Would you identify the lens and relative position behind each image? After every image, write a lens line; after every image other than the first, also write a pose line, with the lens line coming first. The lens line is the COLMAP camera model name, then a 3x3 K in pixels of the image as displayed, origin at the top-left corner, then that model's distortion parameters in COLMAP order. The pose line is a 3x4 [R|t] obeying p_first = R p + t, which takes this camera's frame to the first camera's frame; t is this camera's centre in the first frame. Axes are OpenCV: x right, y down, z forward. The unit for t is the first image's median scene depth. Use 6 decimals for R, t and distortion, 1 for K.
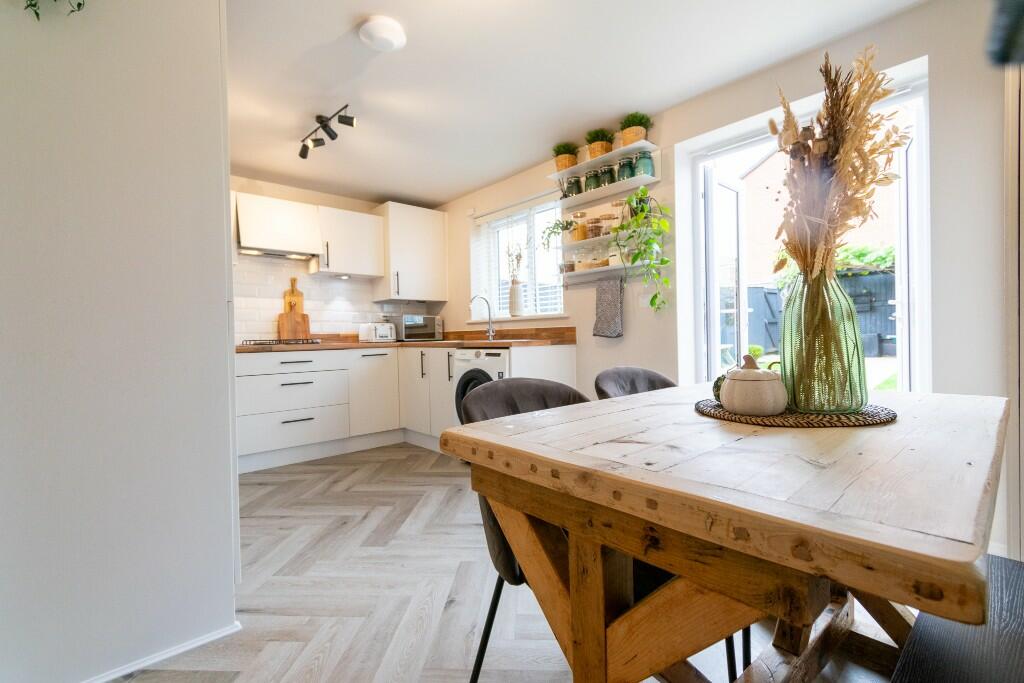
lens RADIAL K [[449.8, 0, 515.5], [0, 449.8, 340.1], [0, 0, 1]] dist [0.003628, 0.000809]
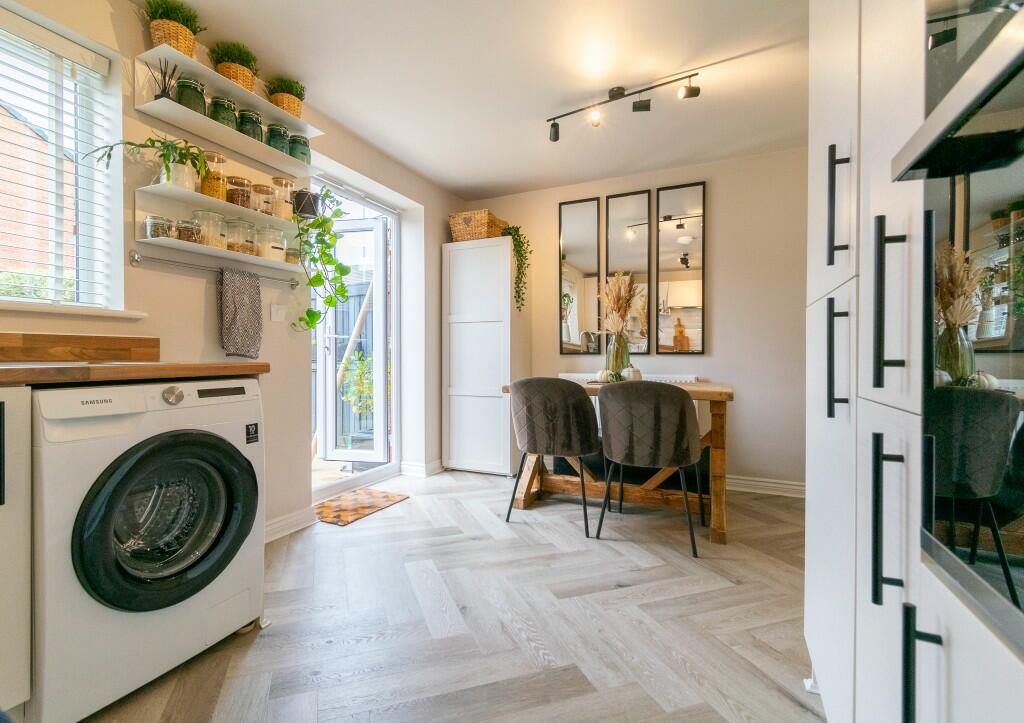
lens RADIAL K [[482.2, 0, 478.8], [0, 482.2, 358.3], [0, 0, 1]] dist [-0.002545, -0.000483]
pose [[-0.365456, 0.014938, 0.930709, -0.508352], [0.011992, 0.999864, -0.011339, 0.005228], [-0.930751, 0.007017, -0.365586, 0.779164]]
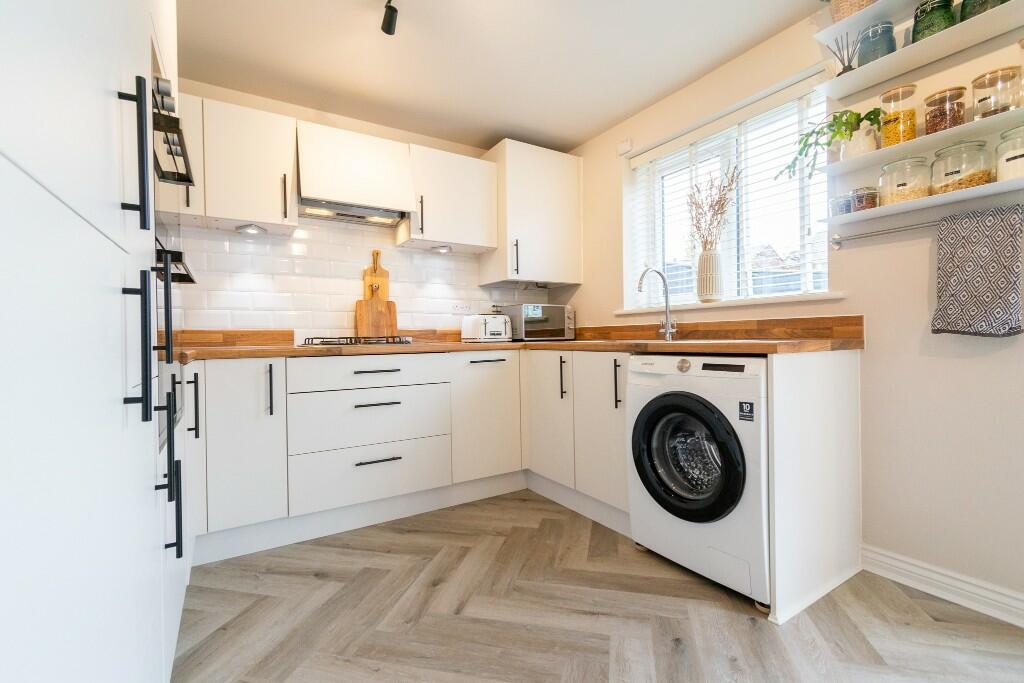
lens RADIAL K [[449.8, 0, 514.0], [0, 449.8, 338.7], [0, 0, 1]] dist [0.003628, 0.000809]
pose [[0.984326, 0.005975, -0.176259, -0.164364], [-0.006430, 0.999977, -0.002010, 0.000936], [0.176243, 0.003112, 0.984342, 0.365136]]
